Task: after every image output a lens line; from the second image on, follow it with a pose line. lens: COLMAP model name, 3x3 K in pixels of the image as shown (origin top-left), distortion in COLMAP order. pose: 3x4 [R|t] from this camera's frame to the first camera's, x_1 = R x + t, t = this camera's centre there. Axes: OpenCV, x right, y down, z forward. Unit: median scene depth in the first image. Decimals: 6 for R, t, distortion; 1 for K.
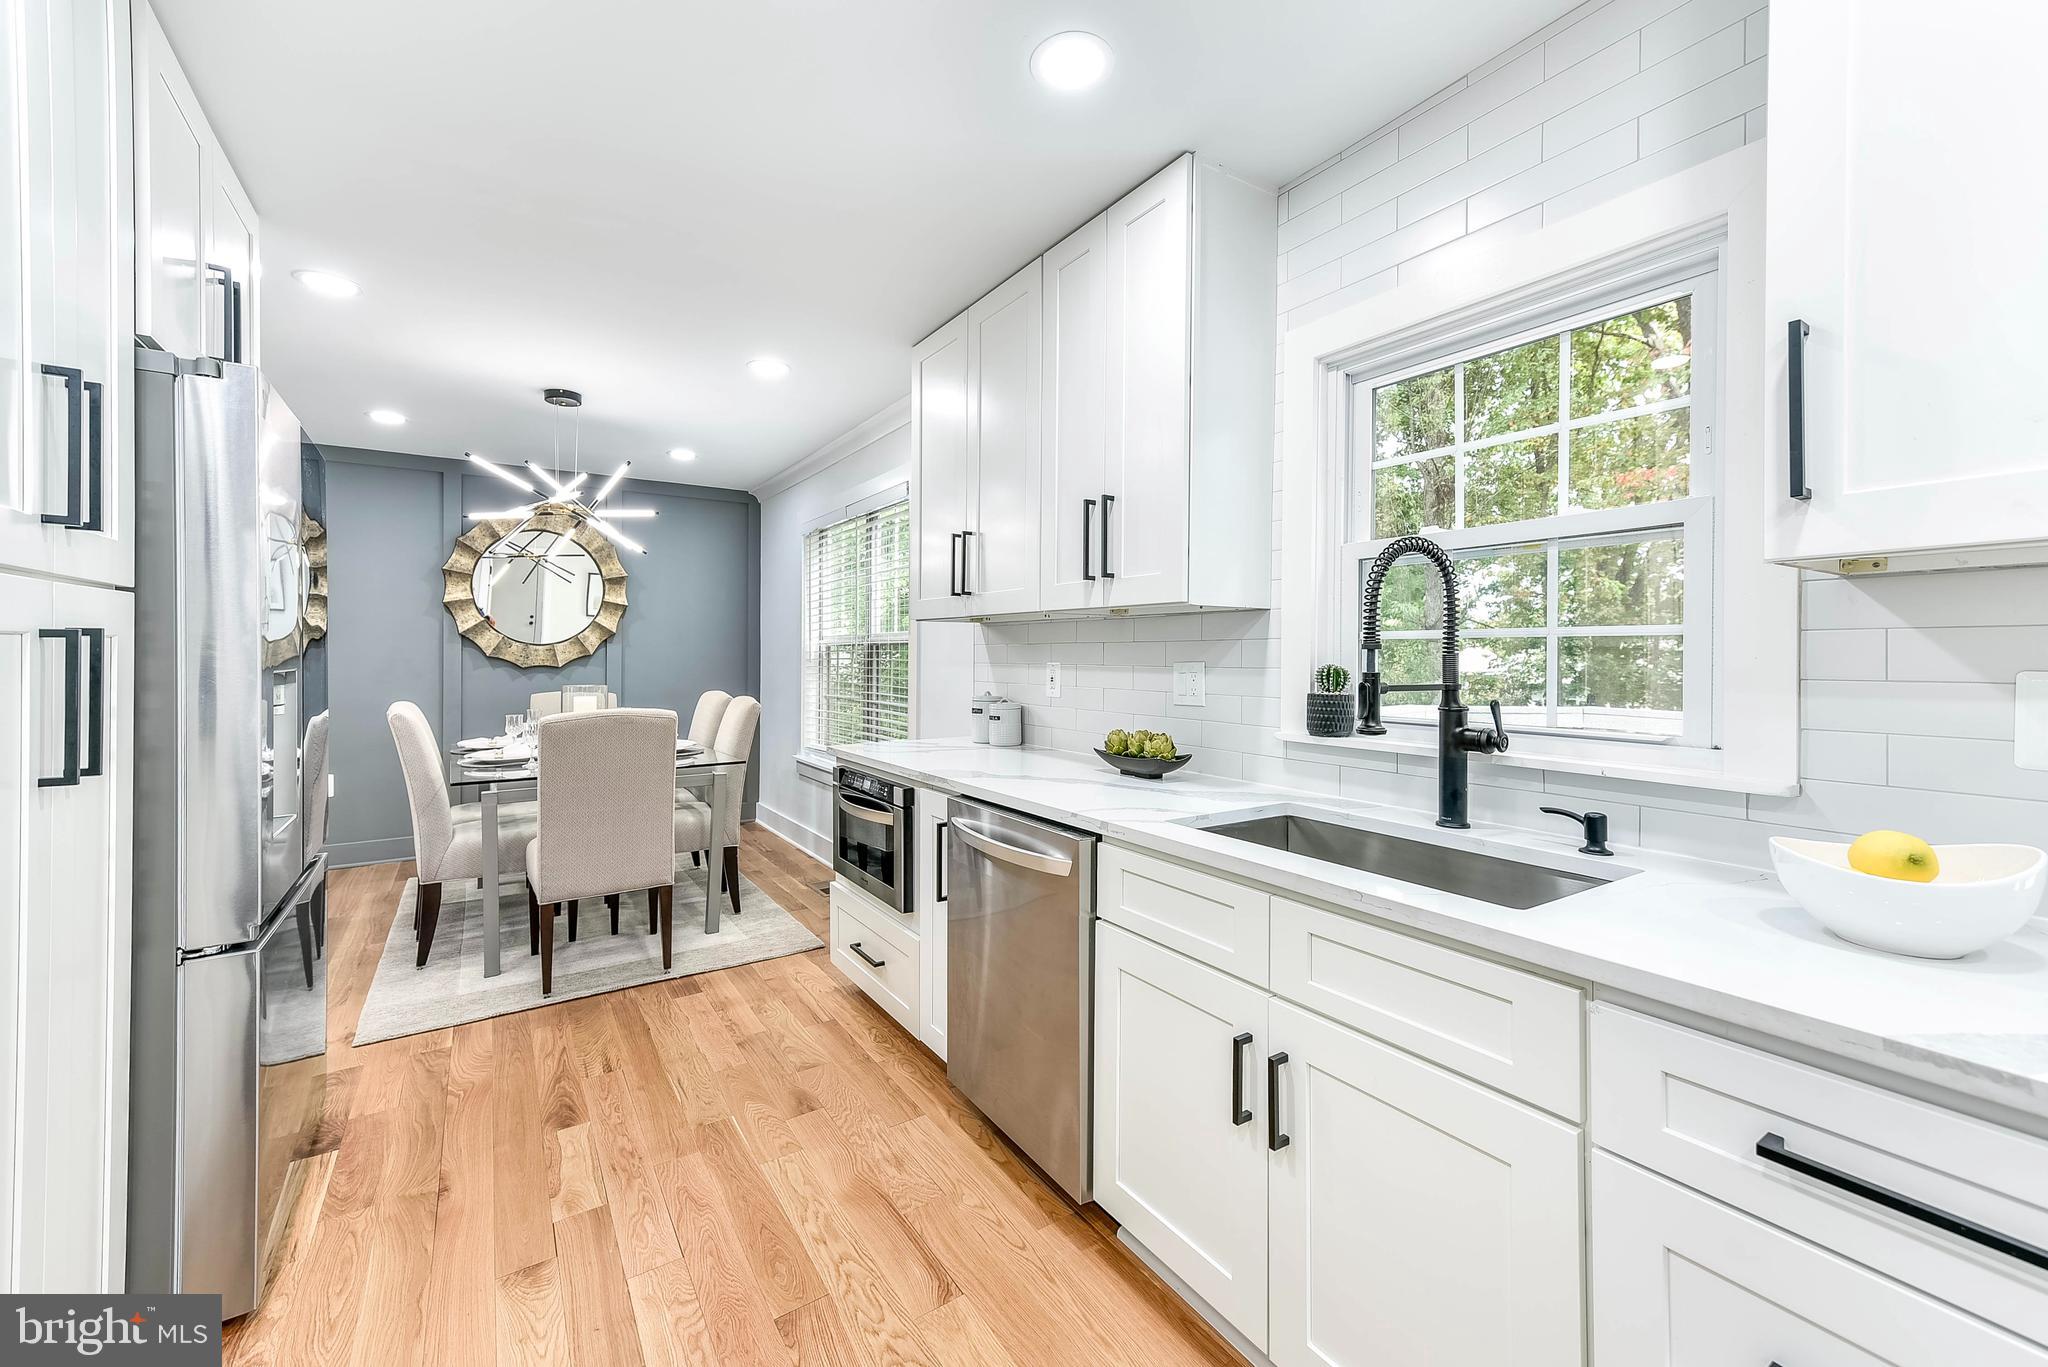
lens RADIAL K [[818.2, 0, 1002.3], [0, 818.2, 653.0], [0, 0, 1]] dist [0.022798, 0.002081]
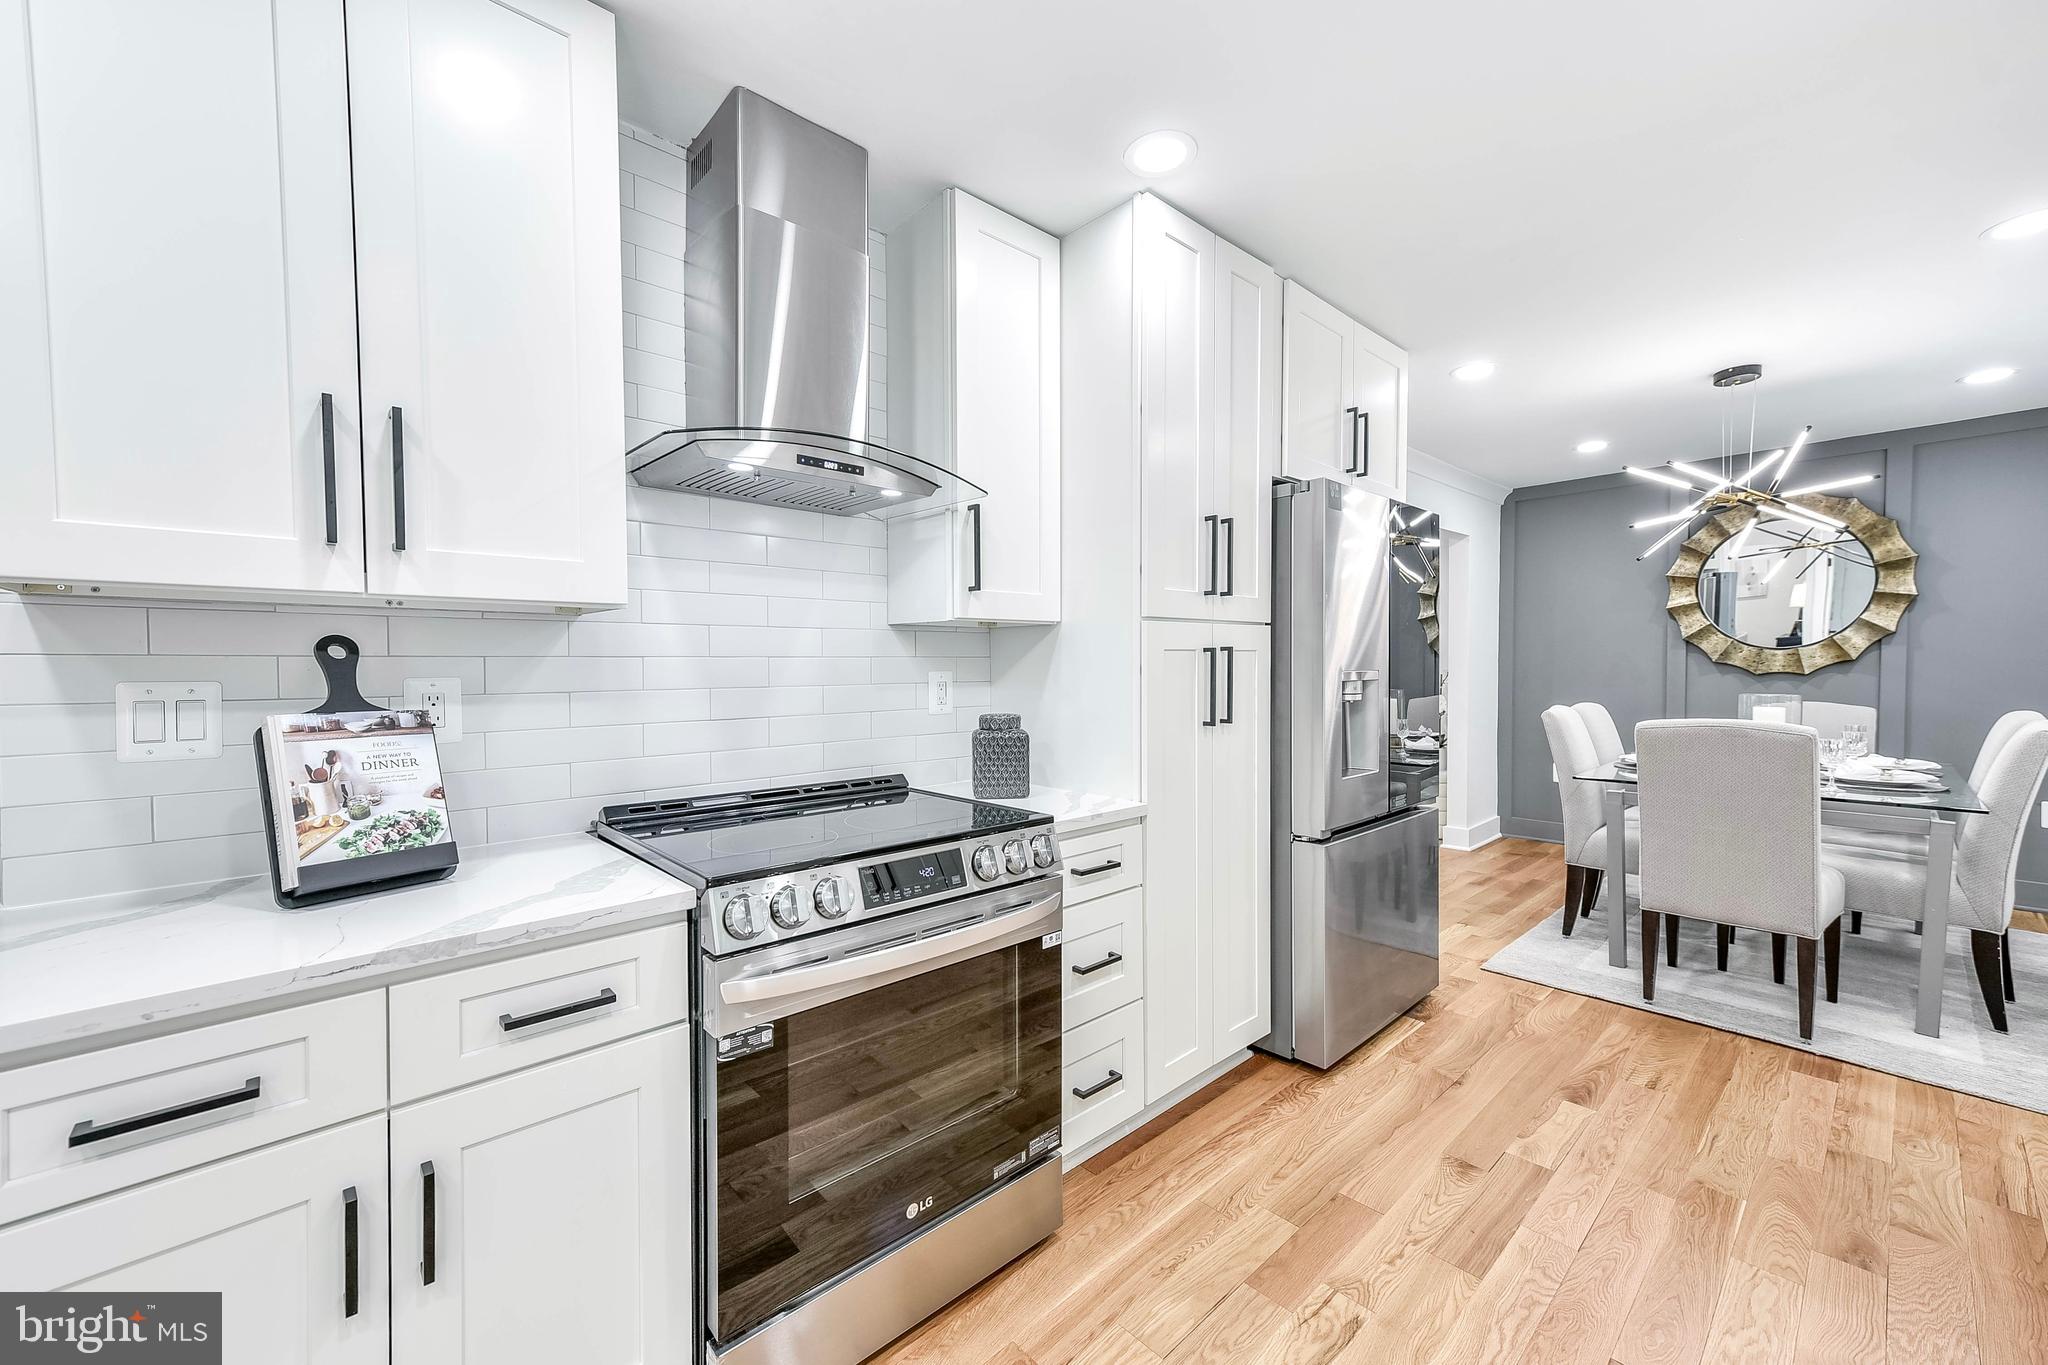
lens RADIAL K [[818.2, 0, 1047.8], [0, 818.2, 678.0], [0, 0, 1]] dist [0.022798, 0.002081]
pose [[0.190685, 0.015818, -0.981524, 0.290409], [0.005583, 0.999837, 0.017197, 0.003269], [0.981635, -0.008759, 0.190565, 0.104967]]
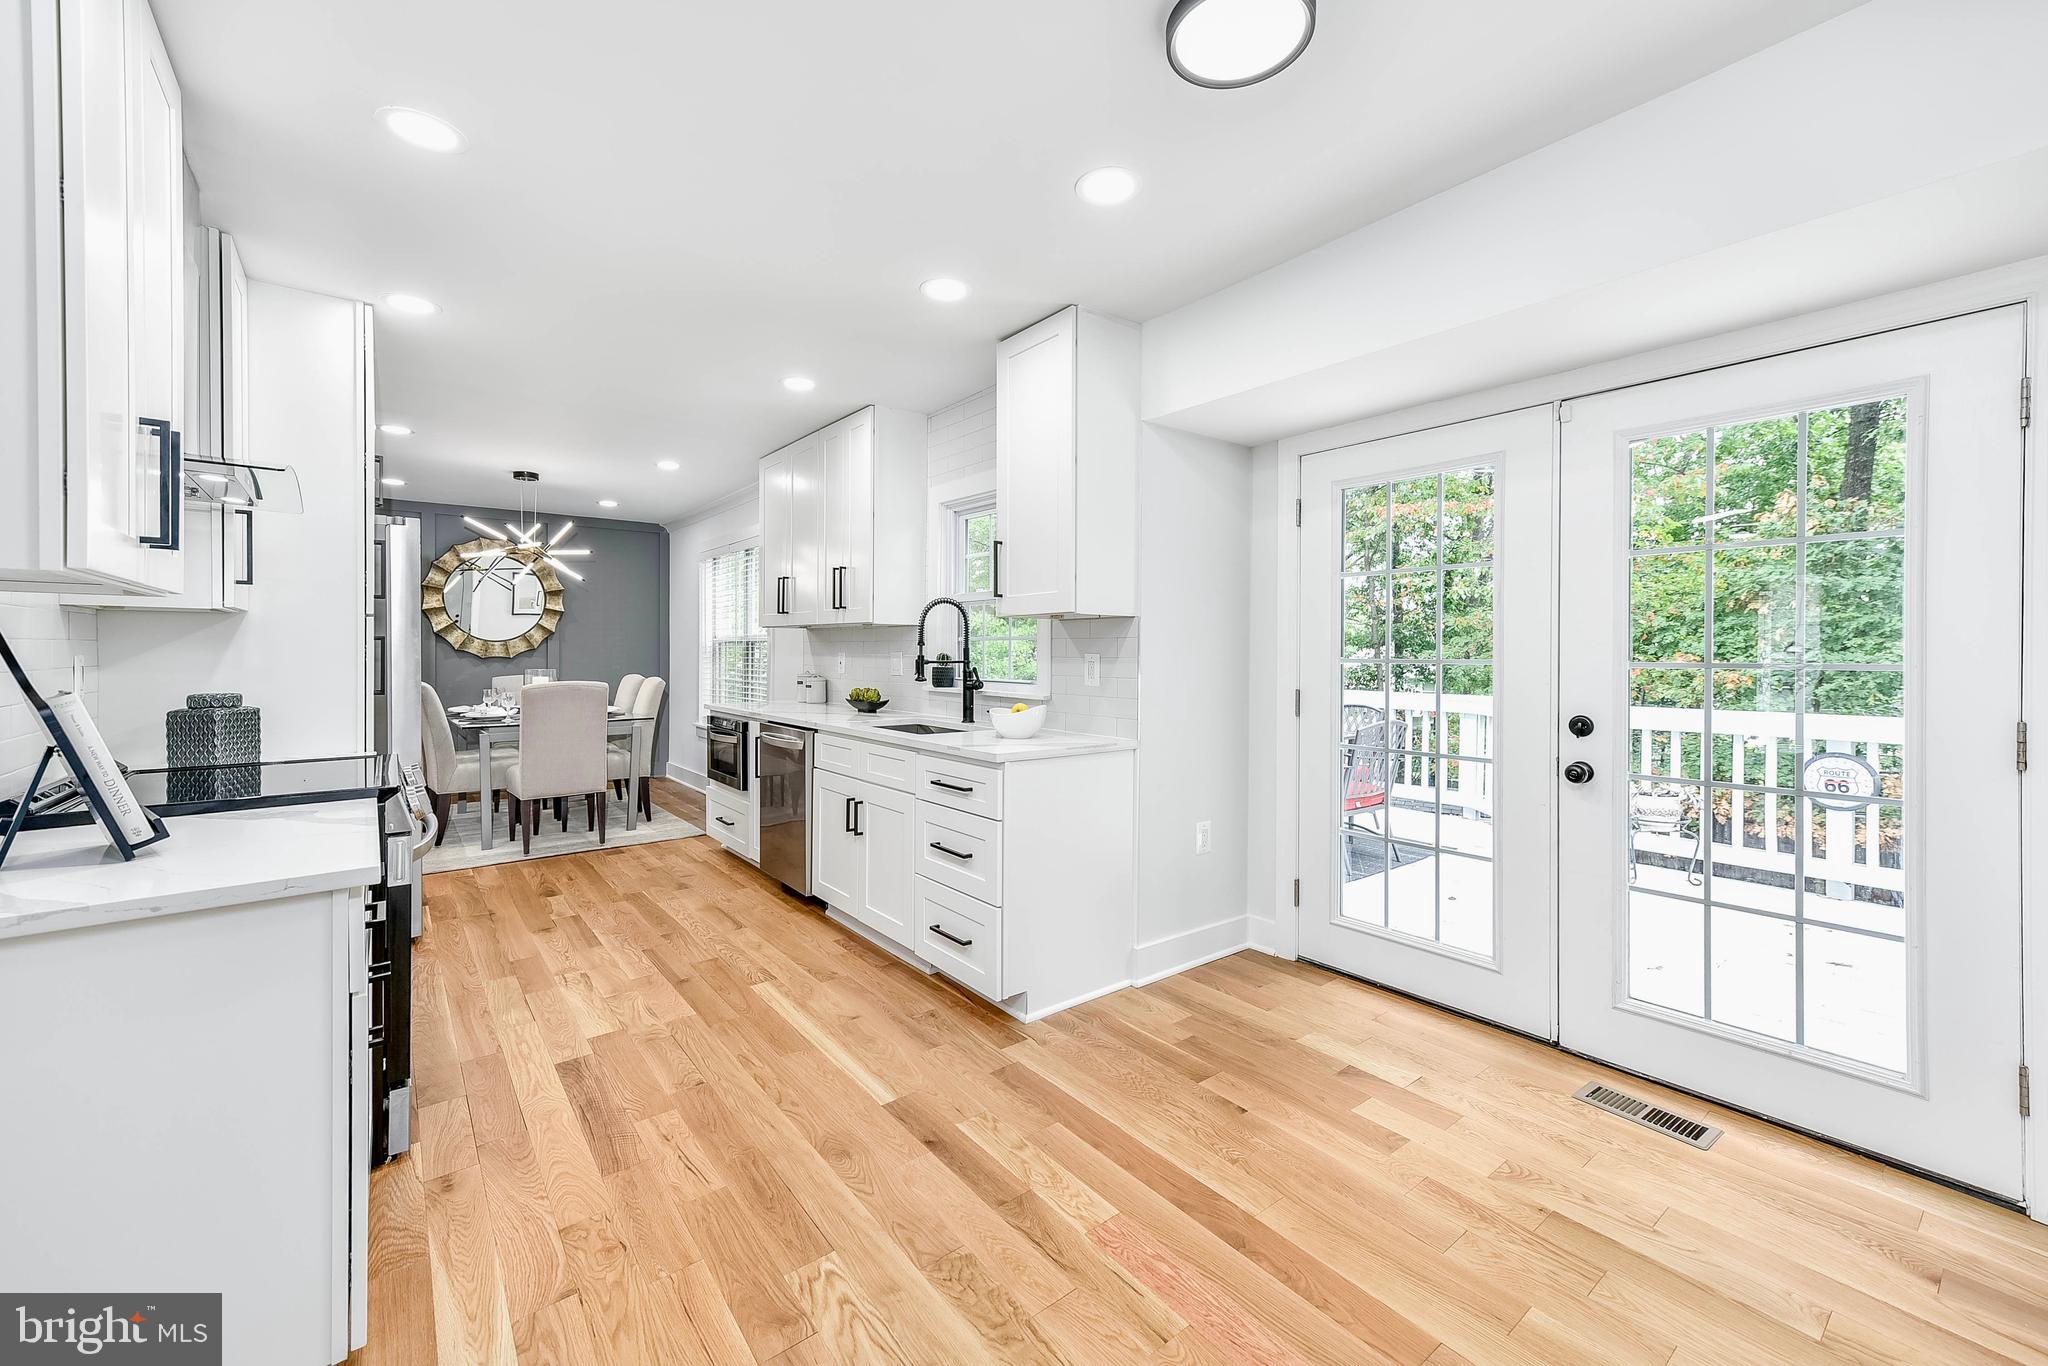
lens RADIAL K [[852.3, 0, 1025.8], [0, 852.3, 657.3], [0, 0, 1]] dist [0.027286, -0.000209]
pose [[0.995945, -0.000041, 0.089968, 0.284765], [-0.000855, 0.999950, 0.009920, 0.002790], [-0.089964, -0.009957, 0.995895, -0.795031]]
